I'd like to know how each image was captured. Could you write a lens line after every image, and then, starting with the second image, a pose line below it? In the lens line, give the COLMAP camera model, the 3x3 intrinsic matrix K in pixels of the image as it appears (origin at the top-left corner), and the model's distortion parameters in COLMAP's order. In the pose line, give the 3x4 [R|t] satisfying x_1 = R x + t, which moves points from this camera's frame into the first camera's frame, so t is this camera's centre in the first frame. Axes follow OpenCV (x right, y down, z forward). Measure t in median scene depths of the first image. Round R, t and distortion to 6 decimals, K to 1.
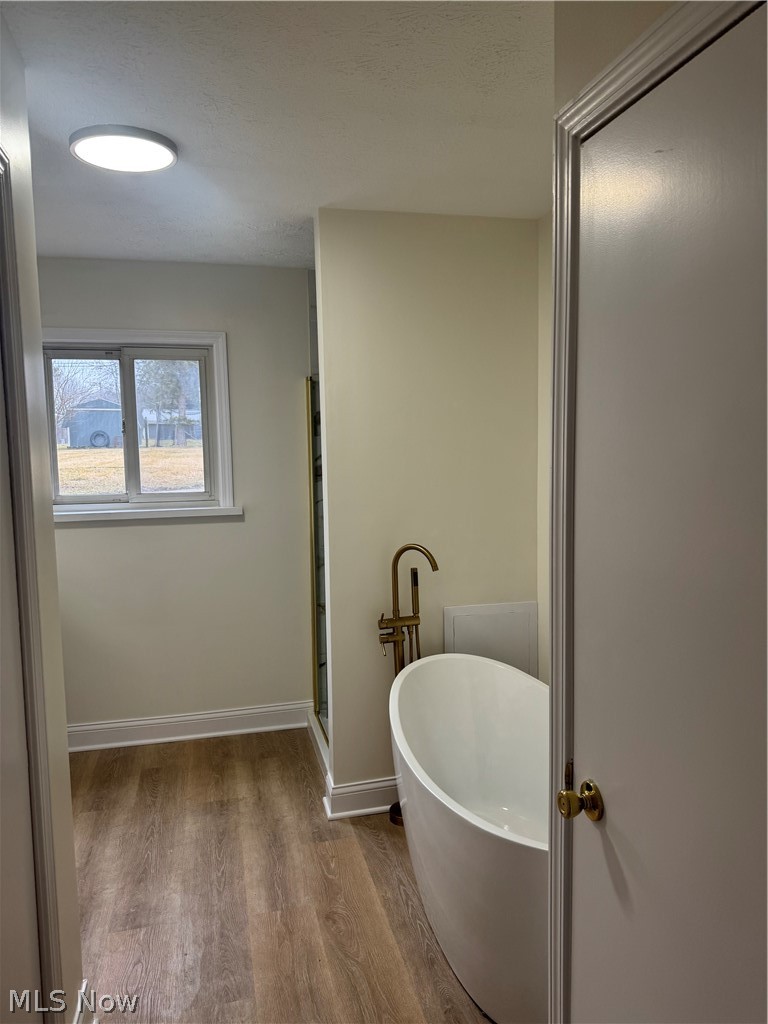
lens RADIAL K [[721.6, 0, 384.0], [0, 721.6, 512.0], [0, 0, 1]] dist [0.055939, -0.065610]
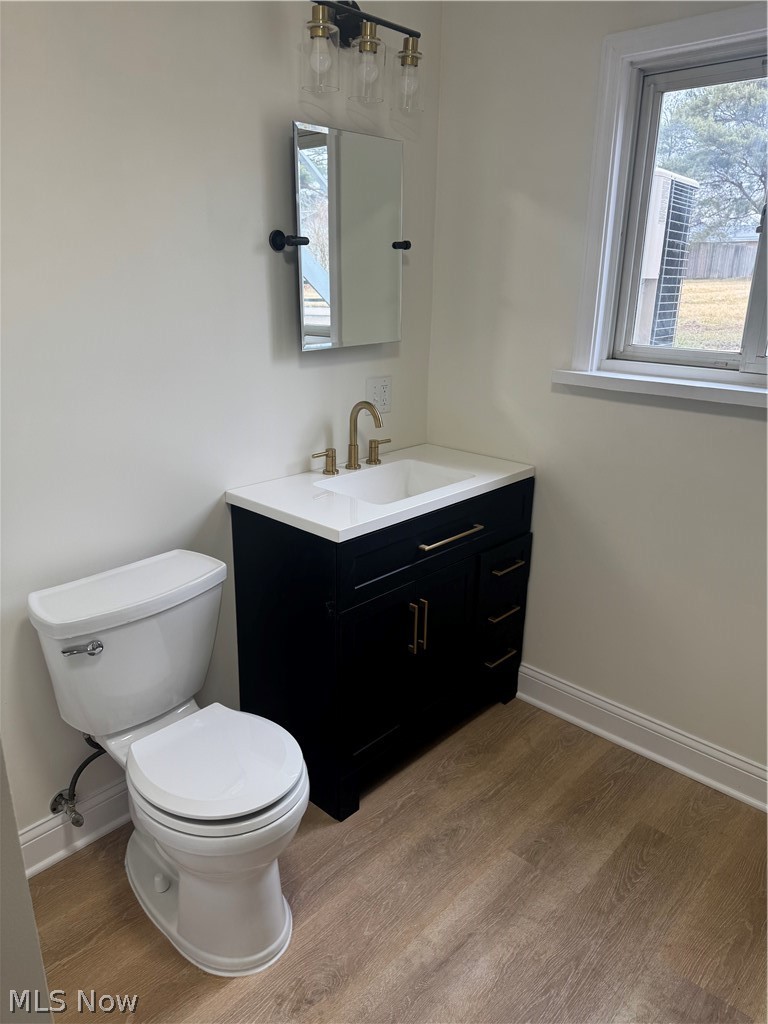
lens RADIAL K [[721.6, 0, 384.0], [0, 721.6, 512.0], [0, 0, 1]] dist [0.055939, -0.065610]
pose [[0.548448, 0.287778, -0.785104, -0.039322], [-0.100774, 0.954817, 0.279588, -0.033415], [0.830090, -0.074222, 0.552667, 0.423520]]
